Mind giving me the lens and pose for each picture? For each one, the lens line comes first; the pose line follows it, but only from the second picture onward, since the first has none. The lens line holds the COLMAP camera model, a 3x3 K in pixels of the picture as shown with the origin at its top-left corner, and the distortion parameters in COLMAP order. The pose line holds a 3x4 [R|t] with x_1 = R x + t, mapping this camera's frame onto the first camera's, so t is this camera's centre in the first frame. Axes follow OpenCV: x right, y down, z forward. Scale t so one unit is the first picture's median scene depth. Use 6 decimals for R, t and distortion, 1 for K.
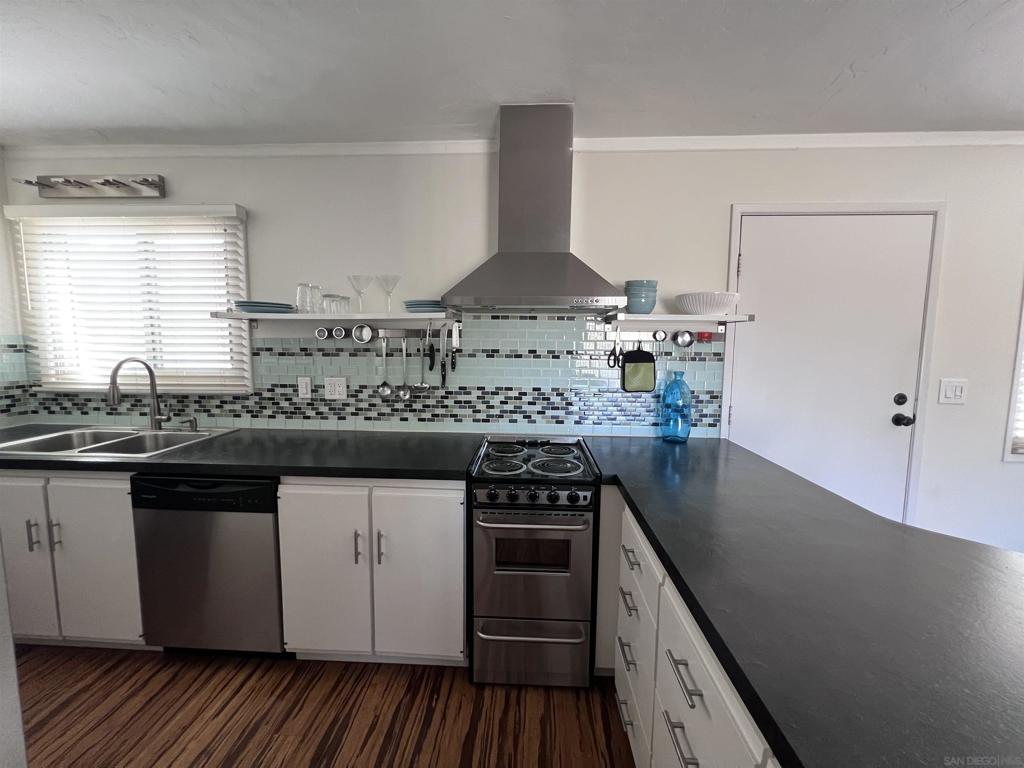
lens RADIAL K [[407.7, 0, 509.6], [0, 407.7, 382.0], [0, 0, 1]] dist [0.000340, -0.000220]
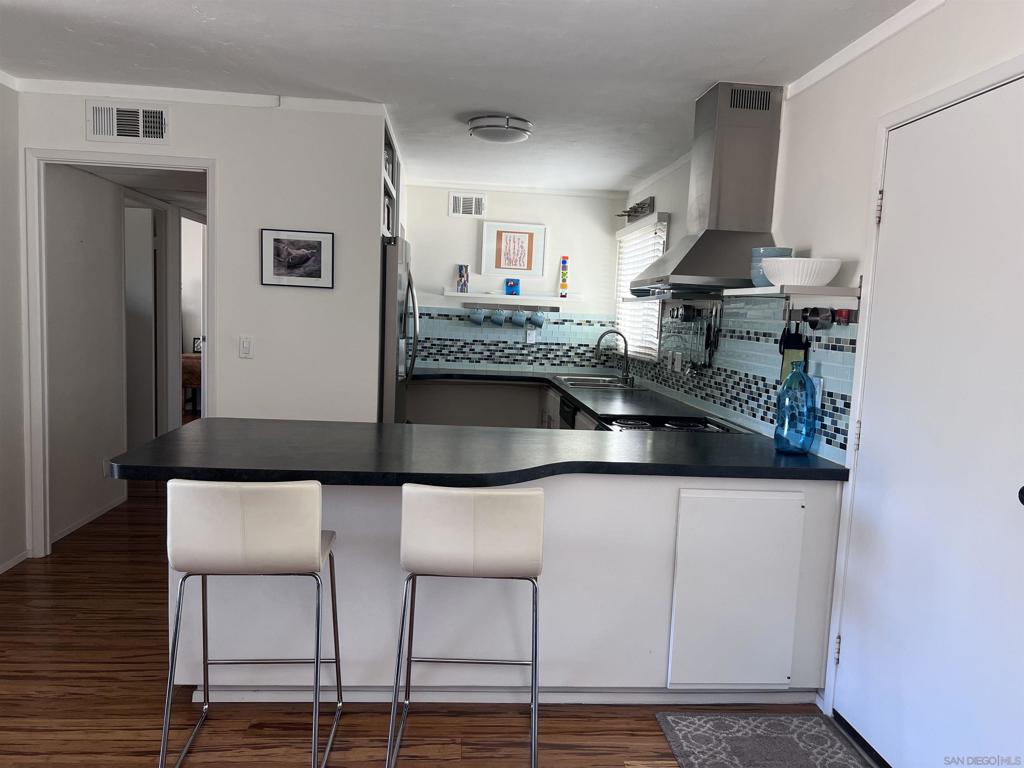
lens RADIAL K [[766.5, 0, 513.9], [0, 766.5, 392.9], [0, 0, 1]] dist [0.065367, -0.068762]
pose [[0.134123, 0.100082, -0.985898, 1.658417], [-0.139570, 0.986878, 0.081195, -0.009778], [0.981087, 0.126711, 0.146332, 0.262033]]
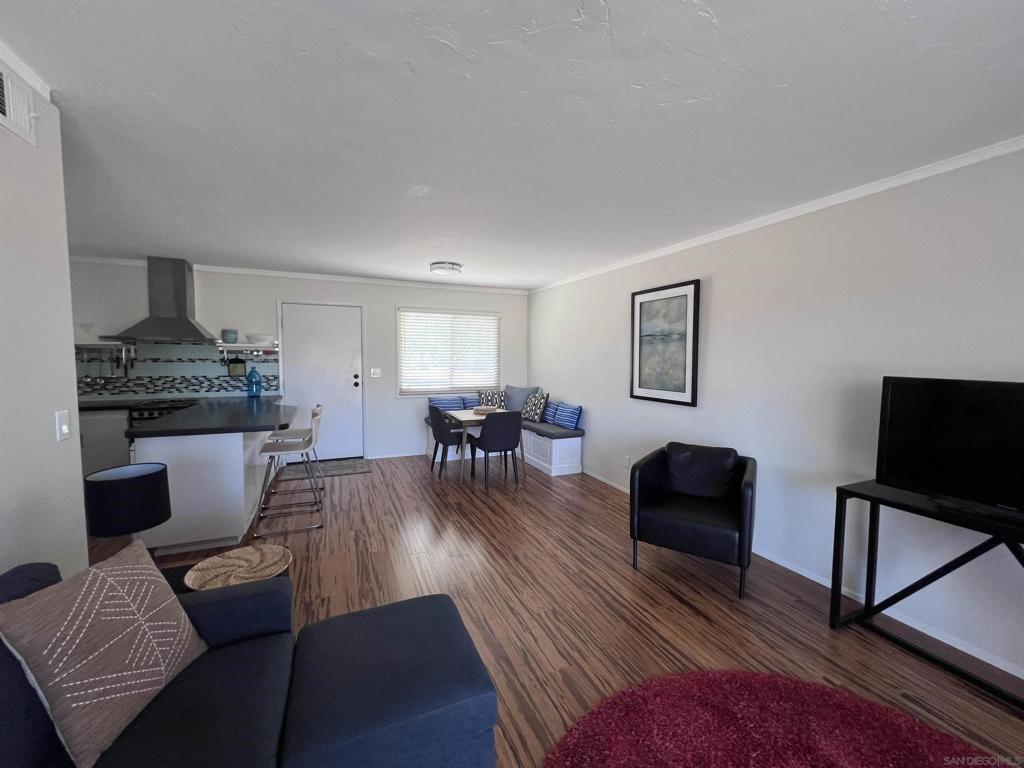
lens RADIAL K [[407.7, 0, 509.8], [0, 407.7, 382.5], [0, 0, 1]] dist [0.000340, -0.000220]
pose [[0.890387, -0.030955, 0.454151, 0.623349], [0.042654, 0.998969, -0.015537, 0.155593], [-0.453202, 0.033205, 0.890789, -1.693043]]
